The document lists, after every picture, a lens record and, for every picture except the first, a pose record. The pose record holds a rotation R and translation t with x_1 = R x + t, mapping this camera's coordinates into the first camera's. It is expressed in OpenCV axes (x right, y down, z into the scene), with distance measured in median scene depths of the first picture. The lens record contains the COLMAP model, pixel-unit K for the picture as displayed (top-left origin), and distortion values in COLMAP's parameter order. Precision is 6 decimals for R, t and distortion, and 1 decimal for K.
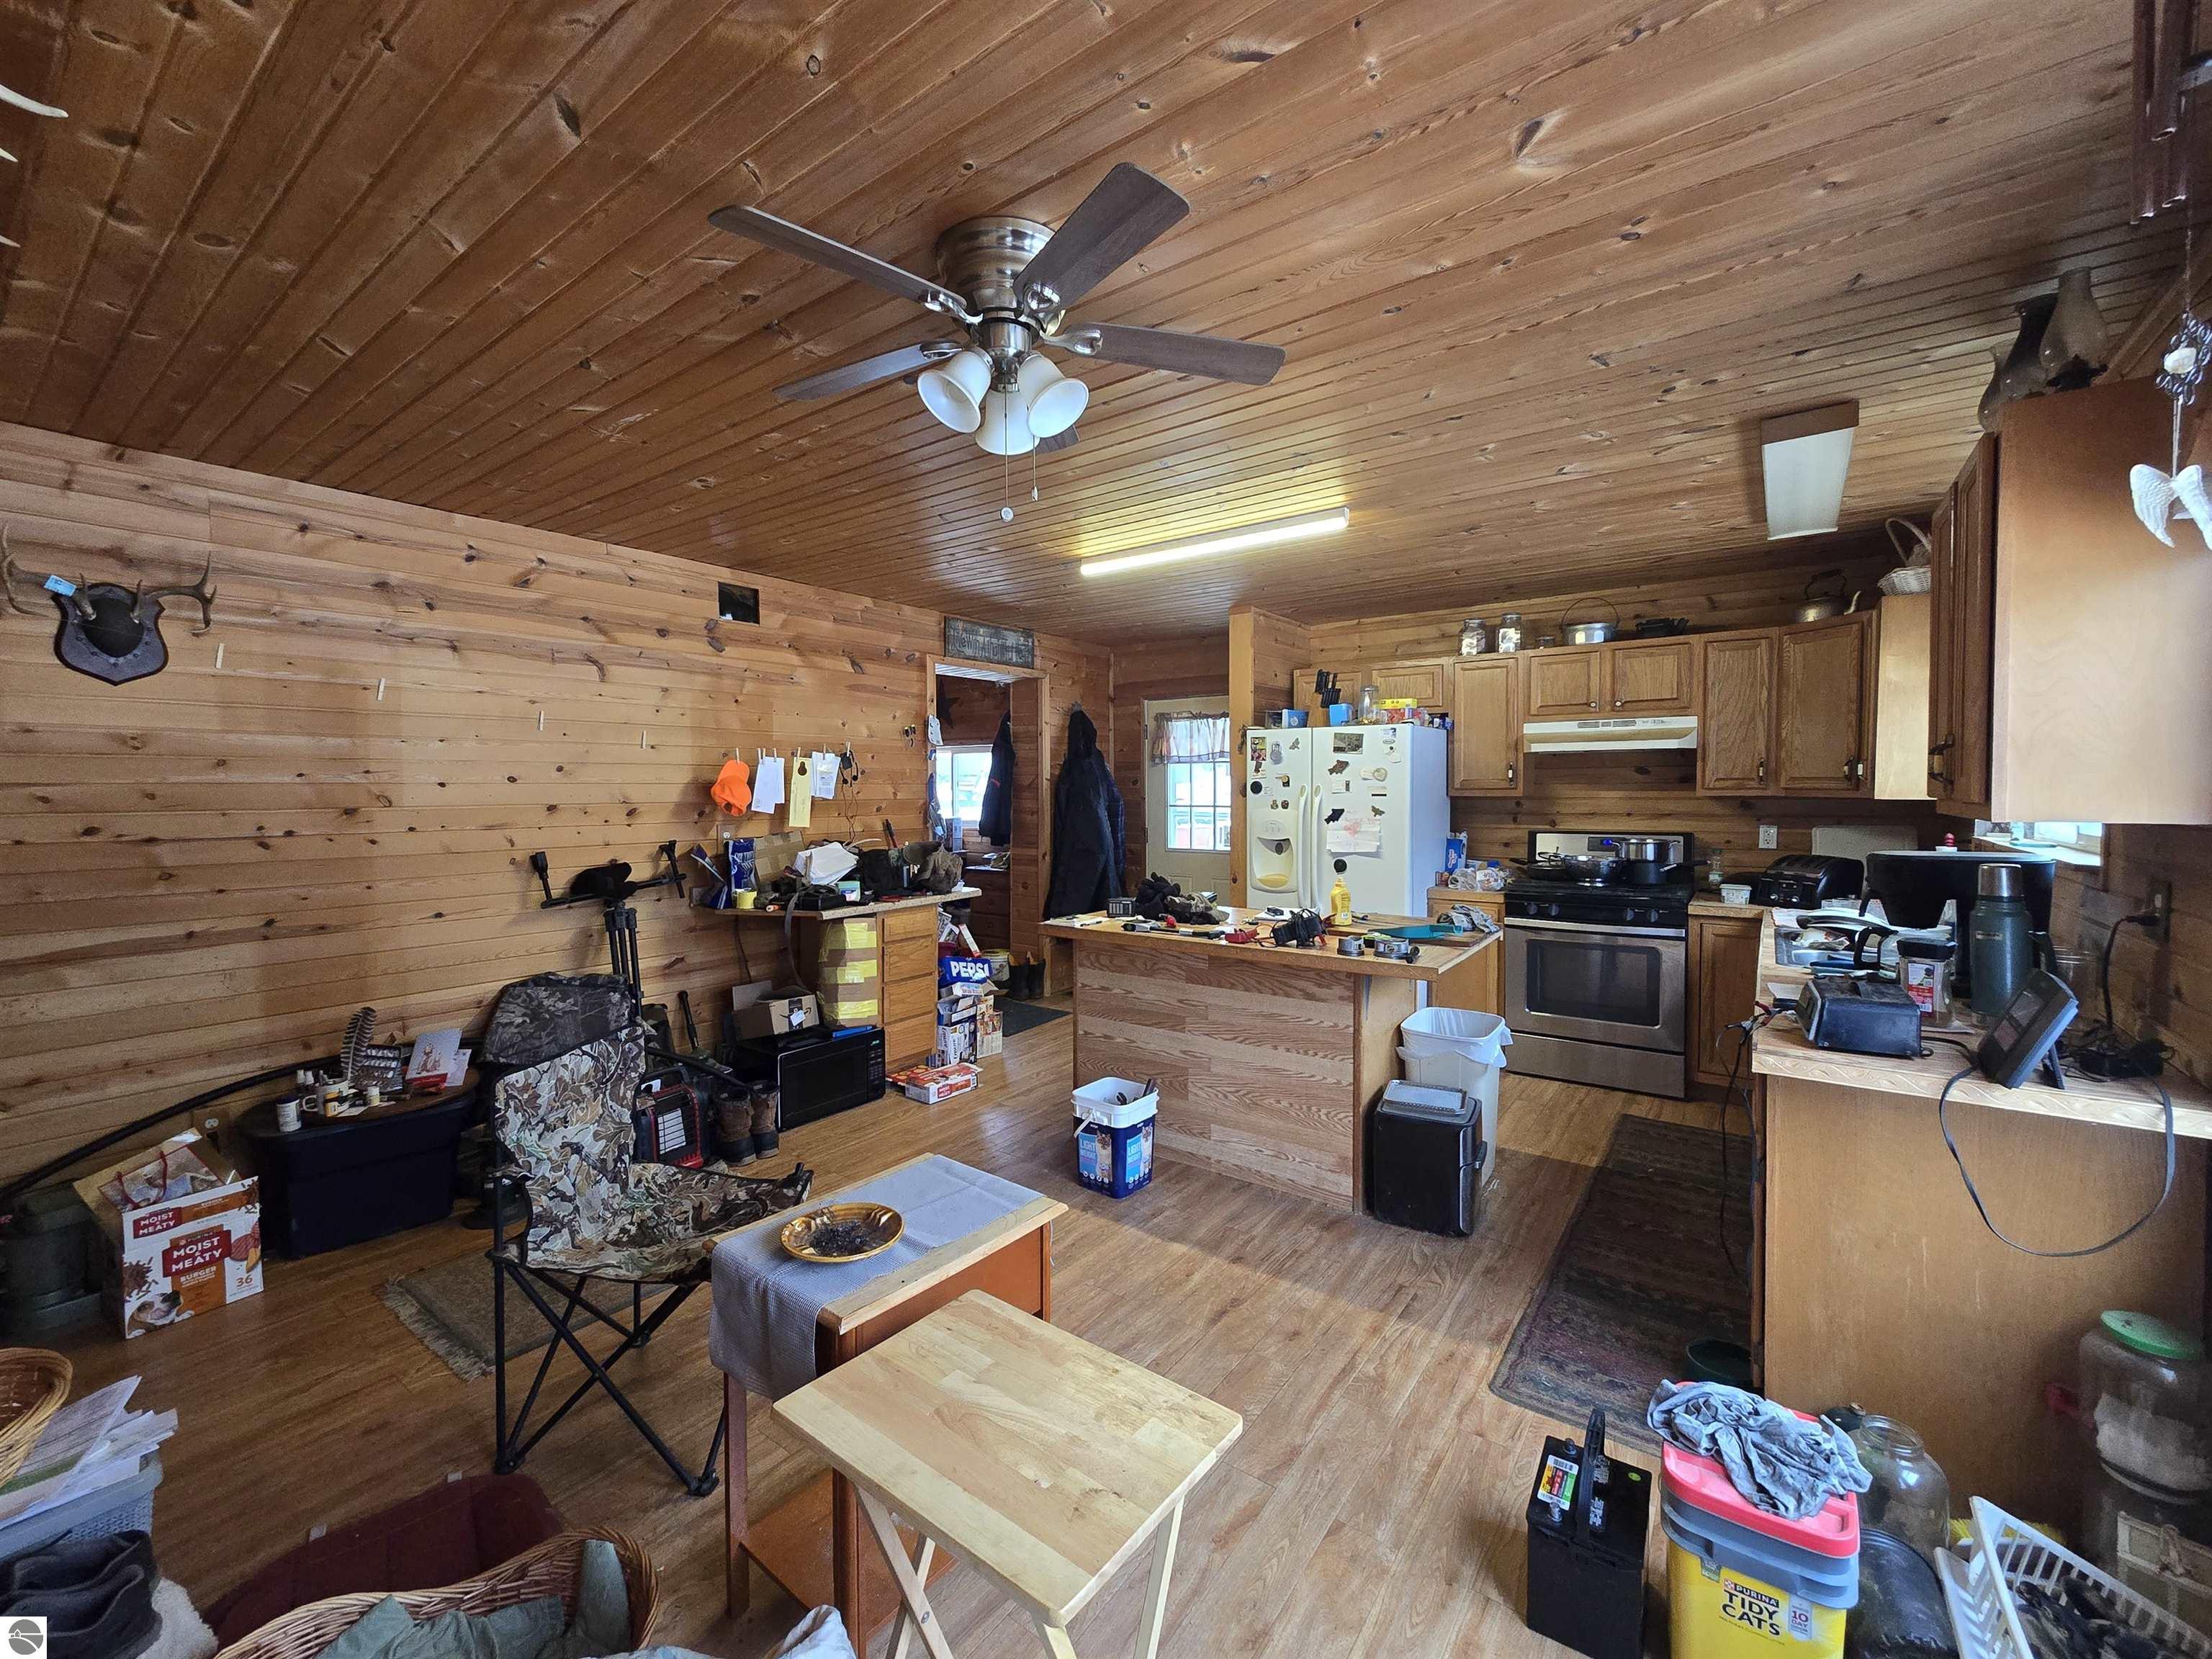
lens RADIAL K [[905.3, 0, 1100.1], [0, 905.3, 822.4], [0, 0, 1]] dist [-0.000958, -0.000235]
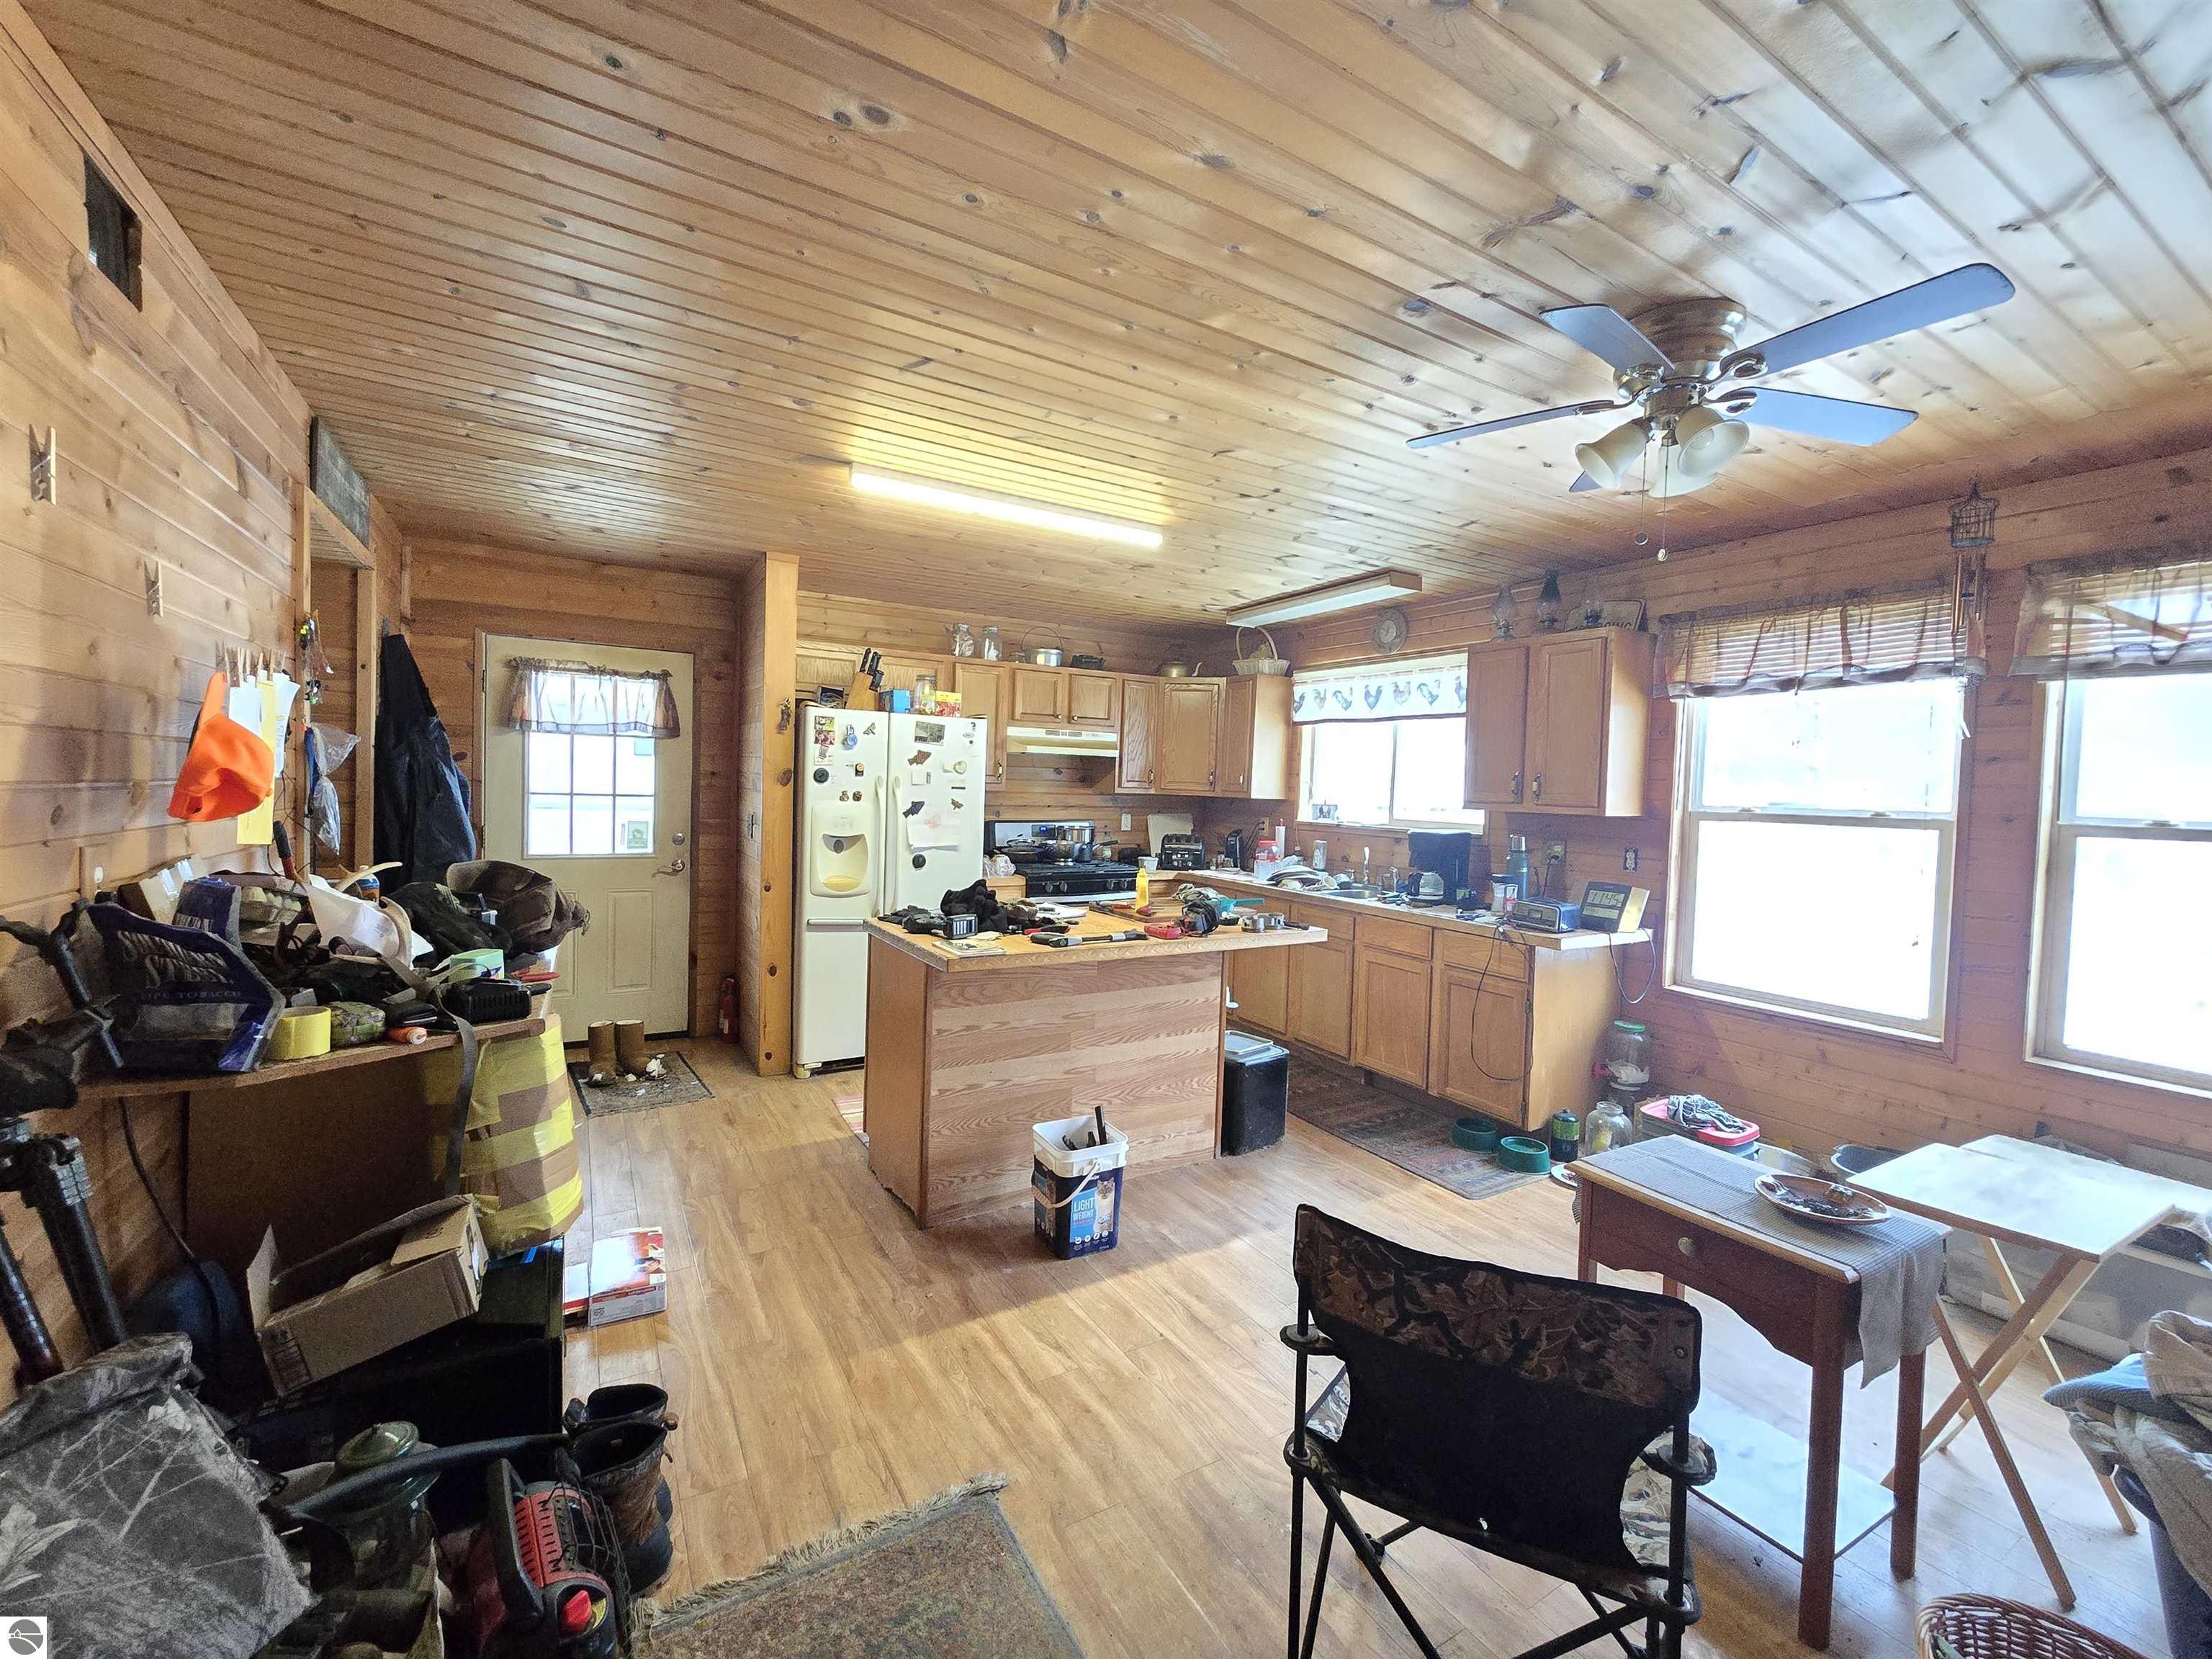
lens RADIAL K [[905.3, 0, 1100.1], [0, 905.3, 822.4], [0, 0, 1]] dist [-0.000958, -0.000235]
pose [[0.389162, -0.021201, 0.920925, -0.547068], [0.003937, 0.999764, 0.021352, -0.012860], [-0.921161, -0.004684, 0.389154, 0.461725]]
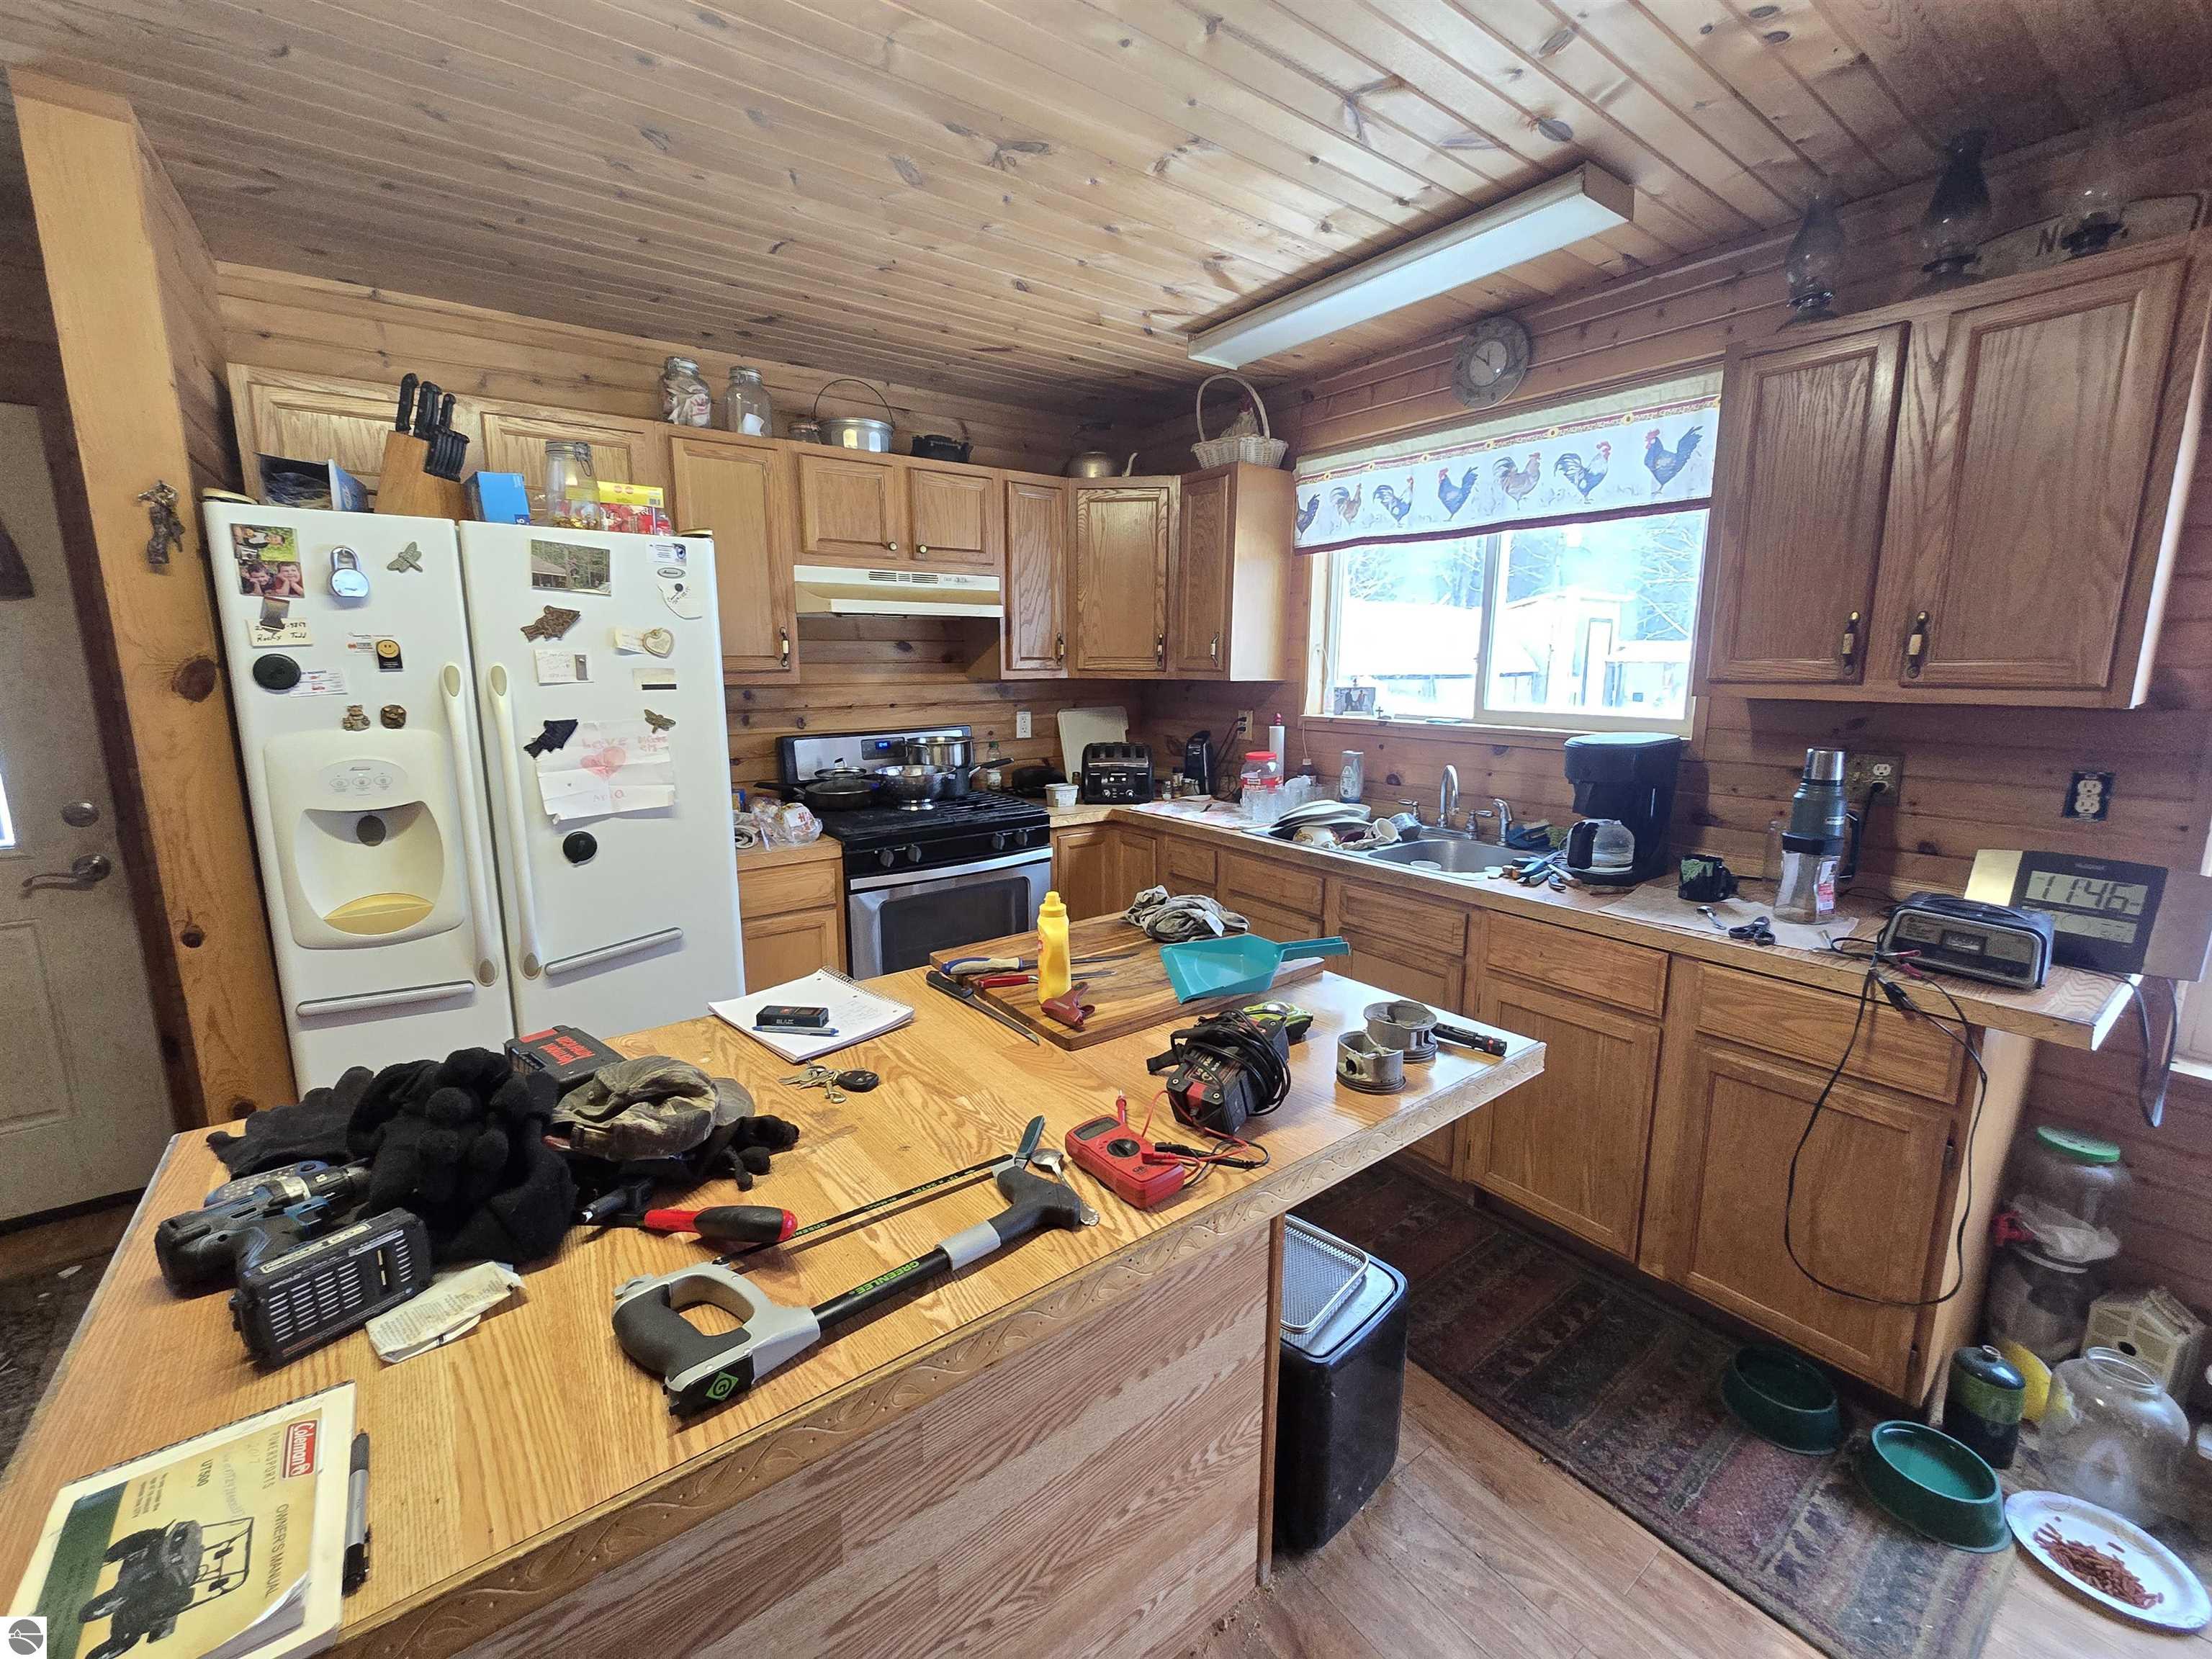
lens RADIAL K [[905.3, 0, 1100.1], [0, 905.3, 822.4], [0, 0, 1]] dist [-0.000958, -0.000235]
pose [[0.294494, -0.164416, 0.941404, -0.082062], [0.038188, 0.986327, 0.160315, -0.027123], [-0.954890, -0.011262, 0.296746, 0.630259]]
